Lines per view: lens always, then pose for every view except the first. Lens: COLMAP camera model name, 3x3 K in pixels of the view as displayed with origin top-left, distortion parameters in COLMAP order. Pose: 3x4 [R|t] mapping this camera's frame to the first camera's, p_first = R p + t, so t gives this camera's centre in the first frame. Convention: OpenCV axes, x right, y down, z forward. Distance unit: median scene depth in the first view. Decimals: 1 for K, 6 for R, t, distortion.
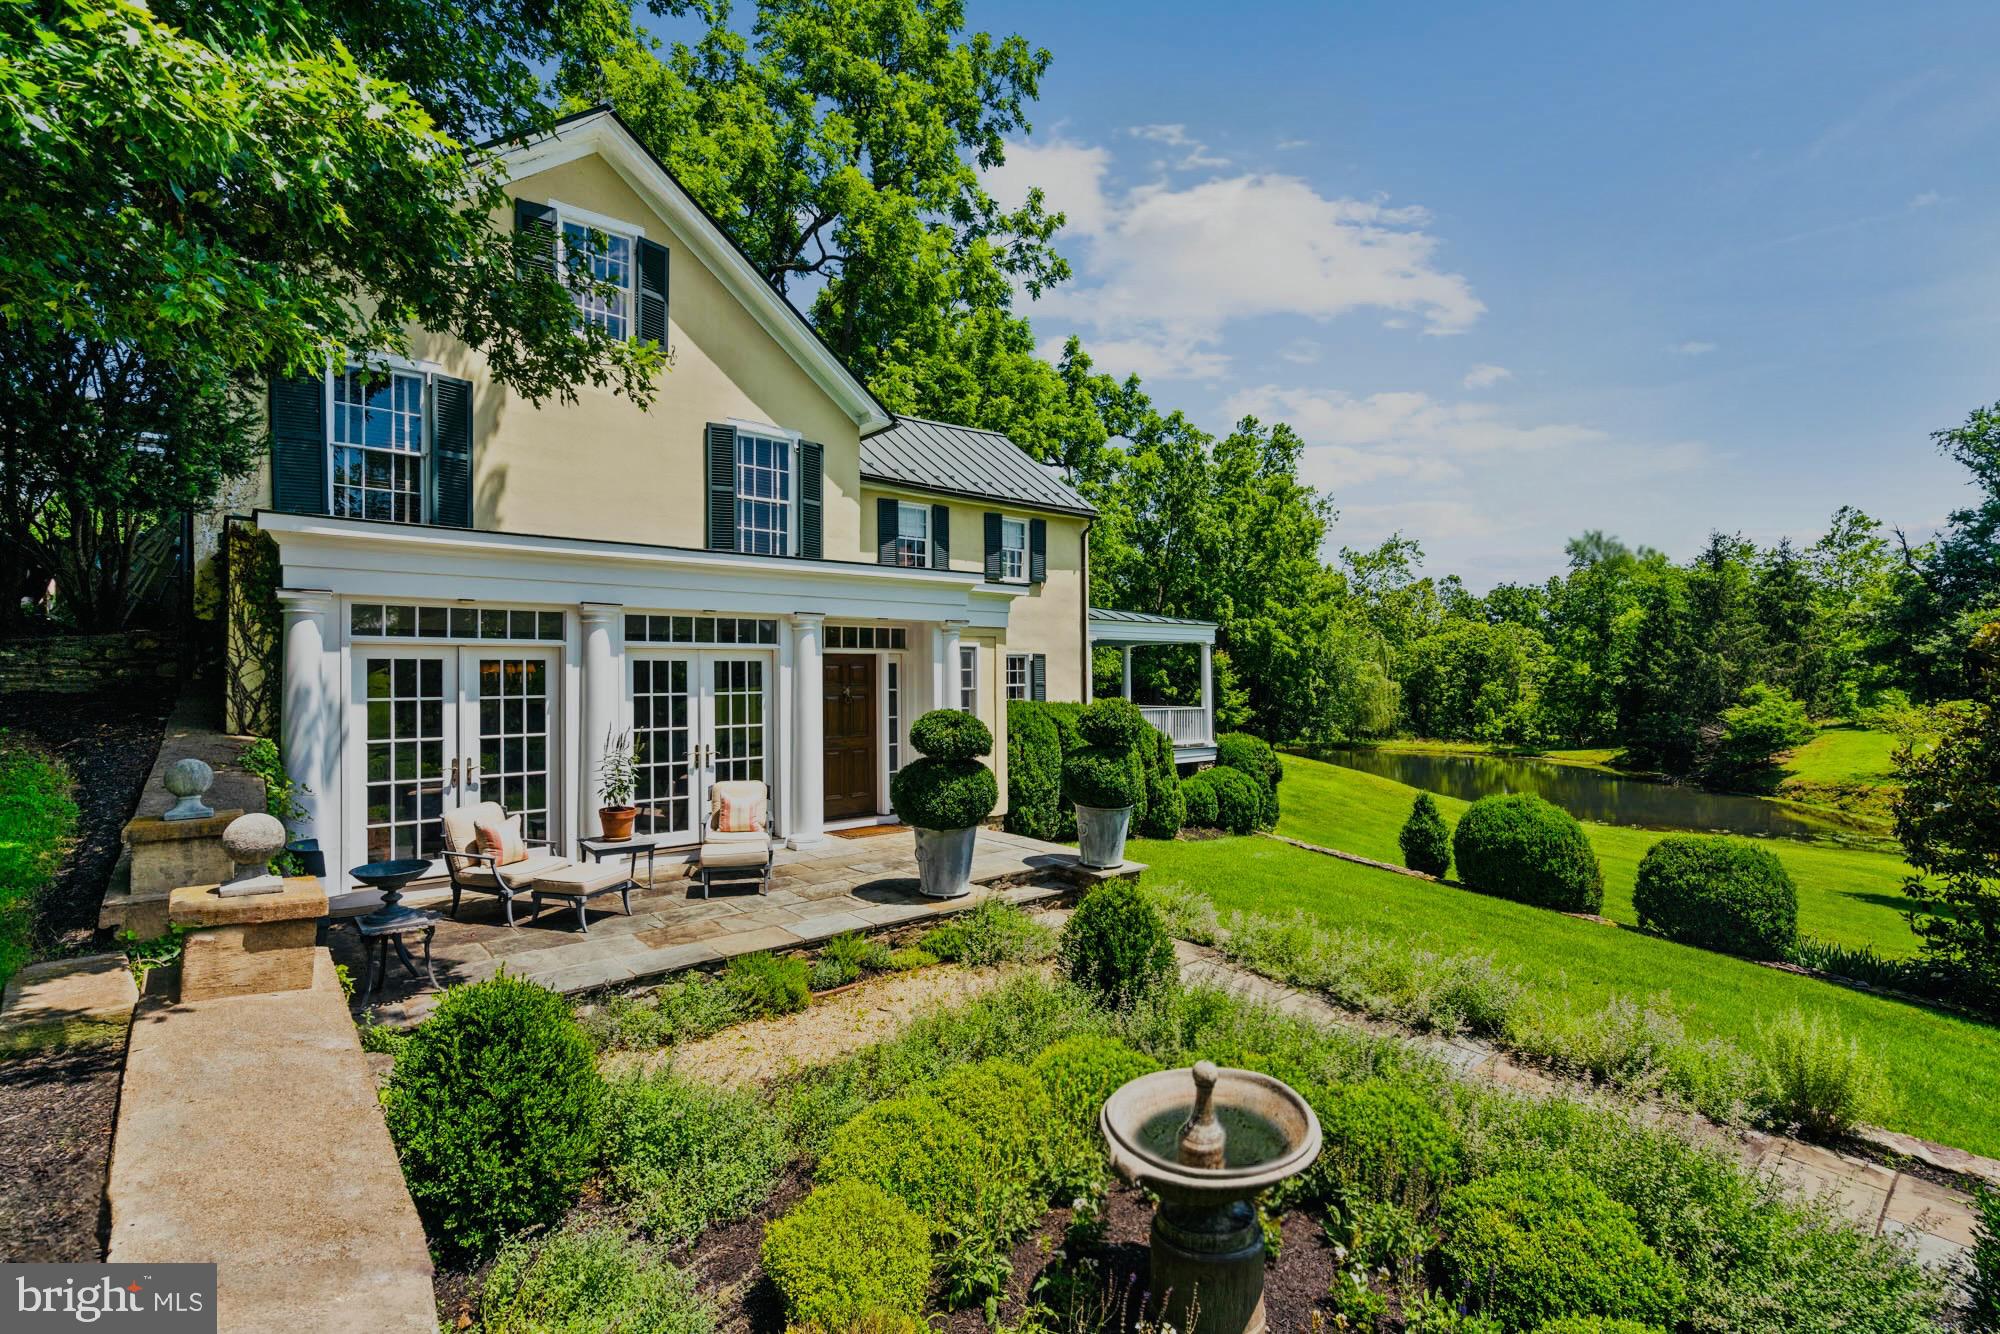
lens RADIAL K [[941.2, 0, 987.0], [0, 941.2, 673.1], [0, 0, 1]] dist [-0.003930, 0.003051]
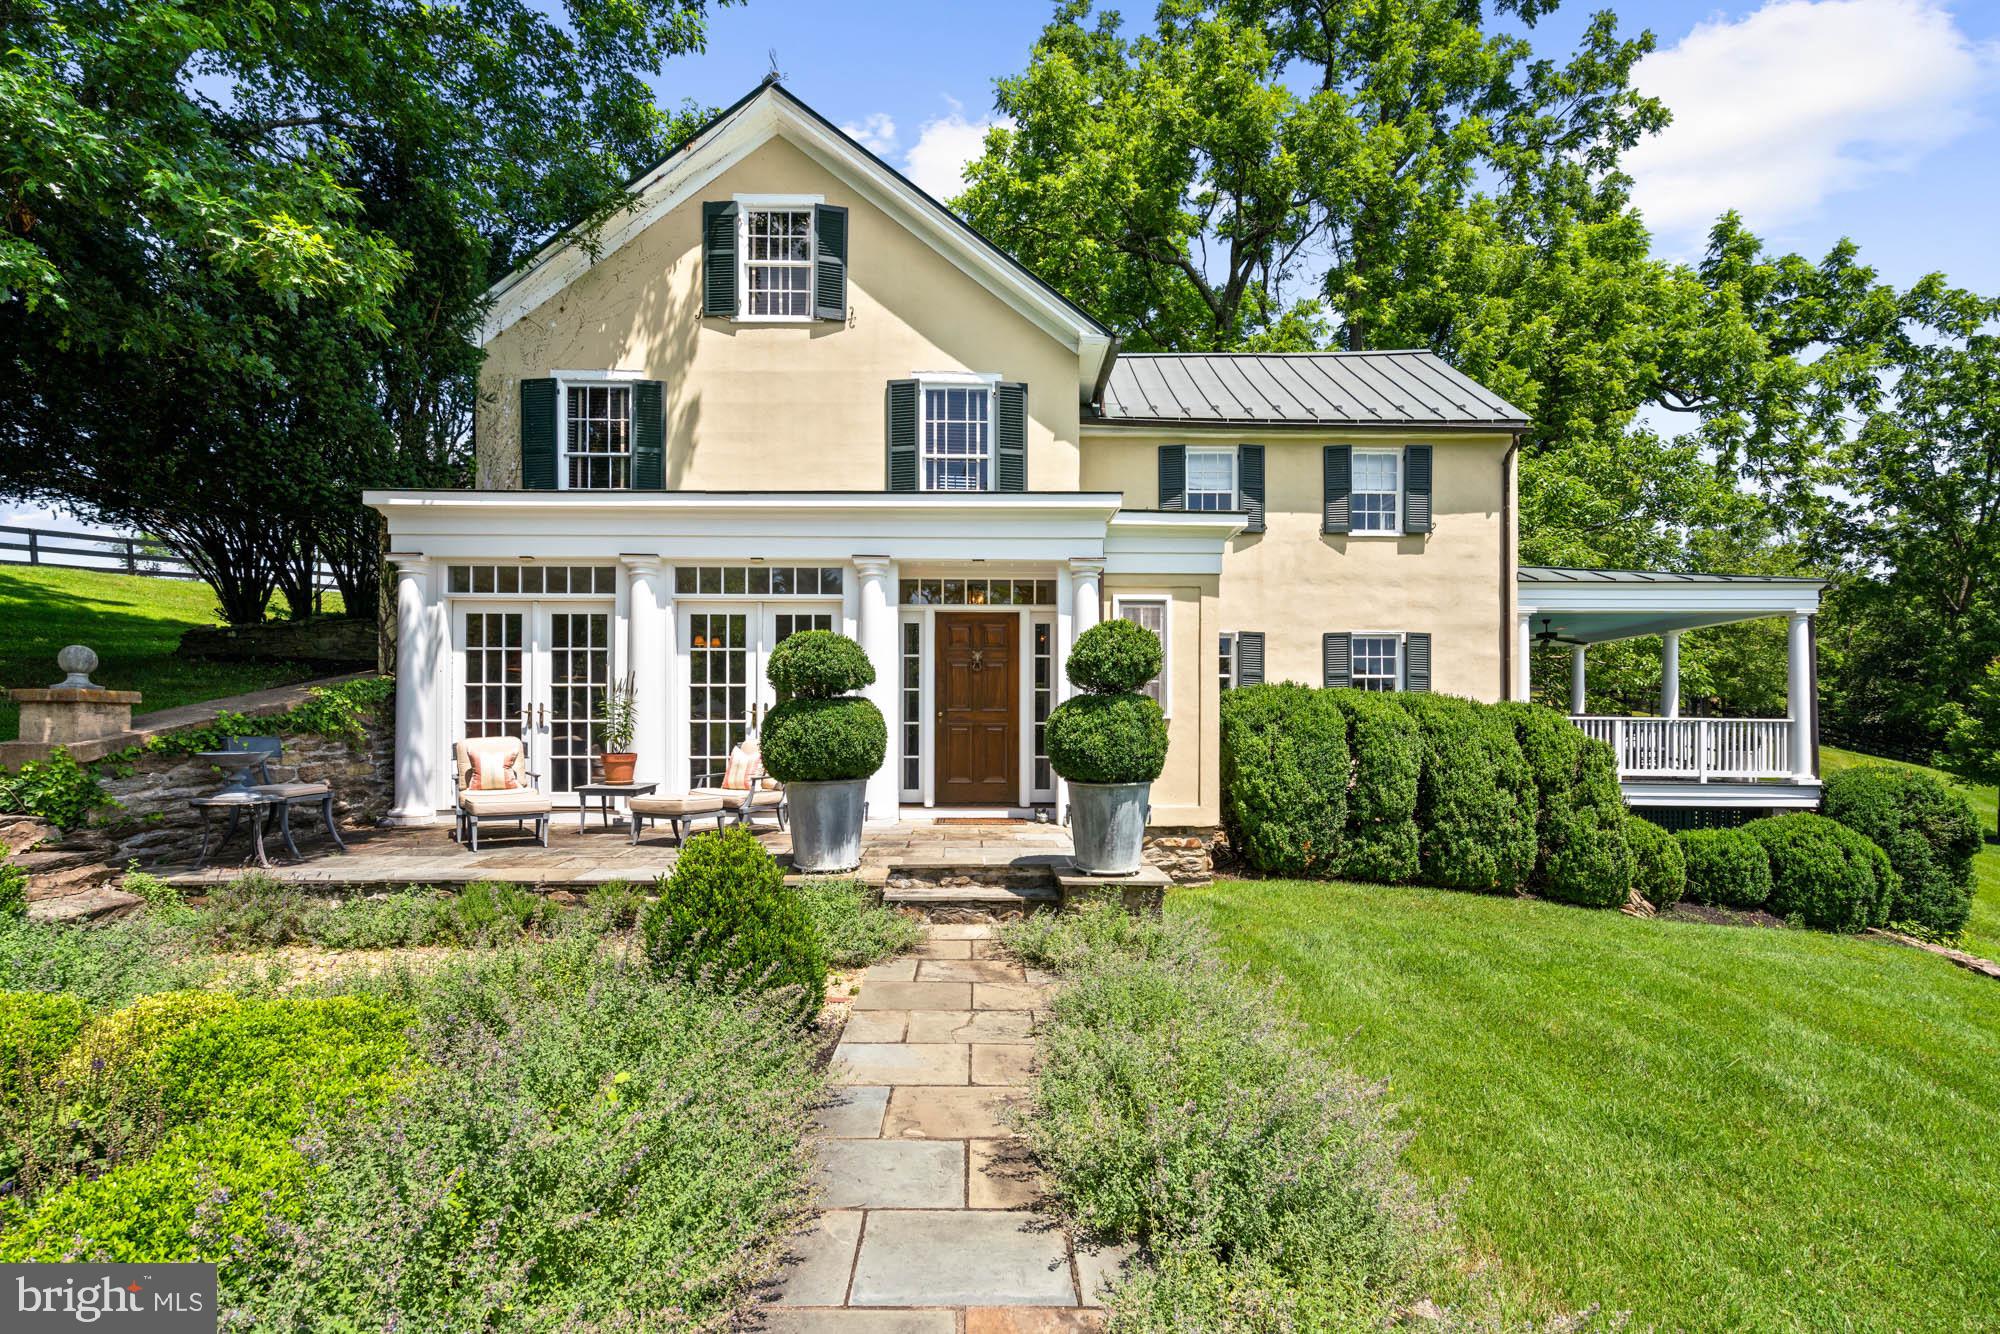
lens RADIAL K [[941.2, 0, 953.7], [0, 941.2, 737.6], [0, 0, 1]] dist [-0.003930, 0.003051]
pose [[0.760405, 0.013816, -0.649302, 0.344523], [-0.008284, 0.999899, 0.011575, 0.073646], [0.649396, -0.003423, 0.760443, 0.304273]]
